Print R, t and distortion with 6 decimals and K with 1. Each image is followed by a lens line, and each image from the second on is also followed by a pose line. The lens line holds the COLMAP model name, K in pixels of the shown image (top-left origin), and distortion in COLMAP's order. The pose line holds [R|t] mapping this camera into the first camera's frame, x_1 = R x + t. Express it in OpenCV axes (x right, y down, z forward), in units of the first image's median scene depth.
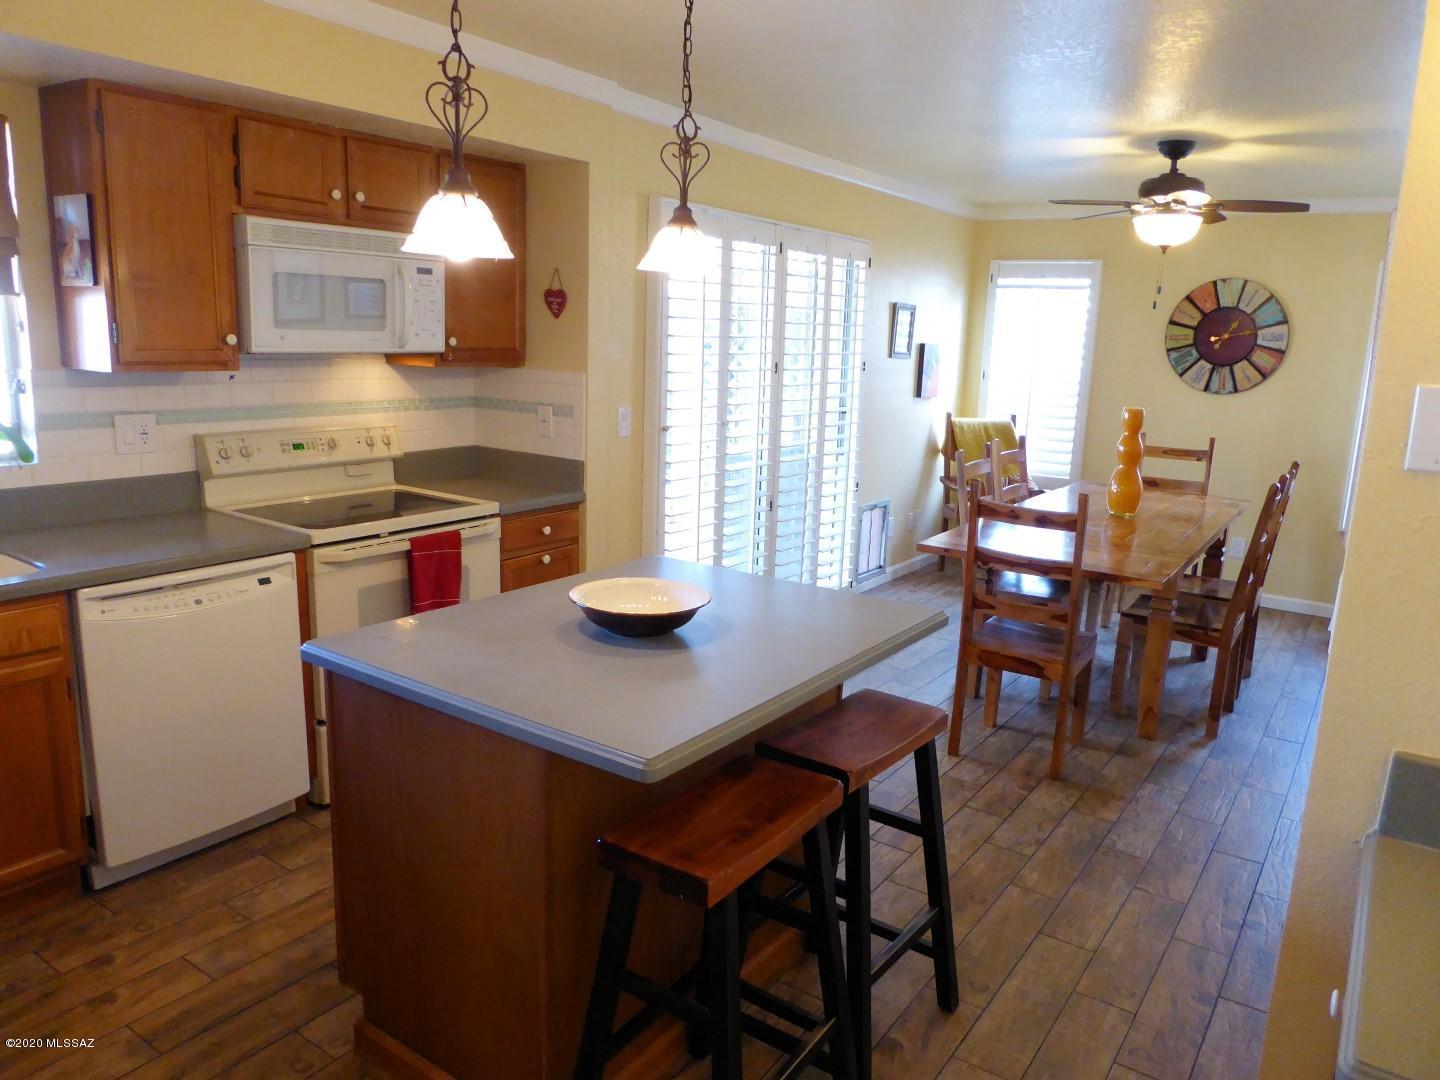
lens RADIAL K [[1018.6, 0, 724.2], [0, 1018.6, 538.0], [0, 0, 1]] dist [-0.035481, -0.001622]
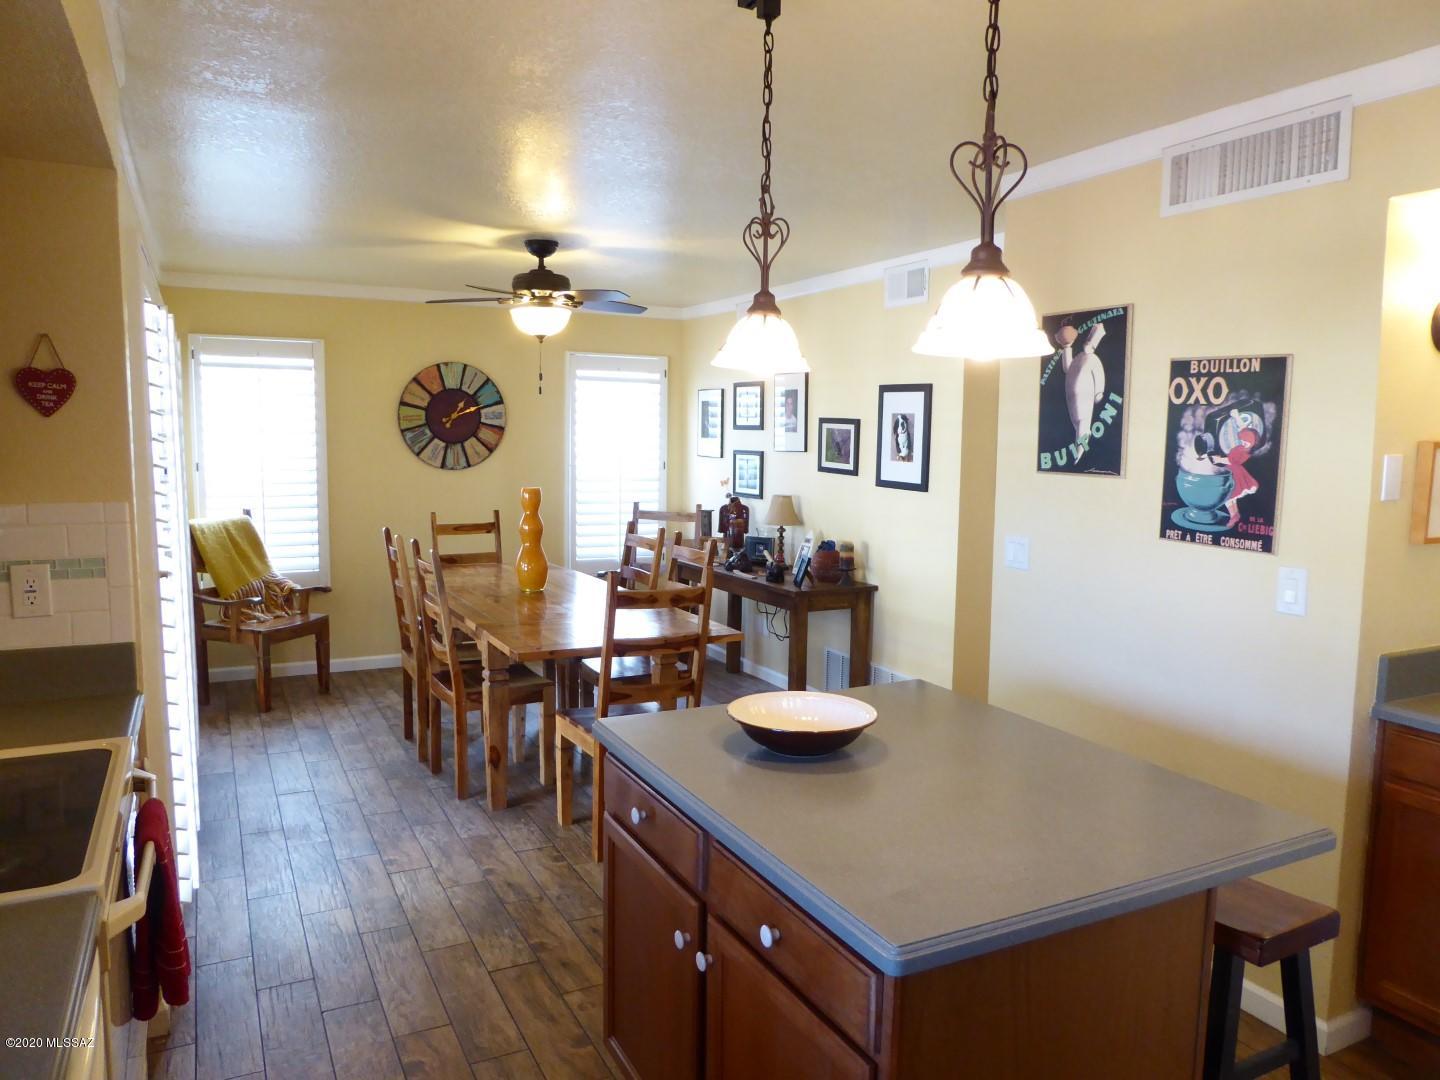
lens RADIAL K [[1018.6, 0, 724.2], [0, 1018.6, 538.0], [0, 0, 1]] dist [-0.035481, -0.001622]
pose [[0.473083, -0.122038, 0.872524, -0.327683], [0.182201, 0.982502, 0.038631, -0.063873], [-0.861972, 0.140699, 0.487041, 0.253940]]
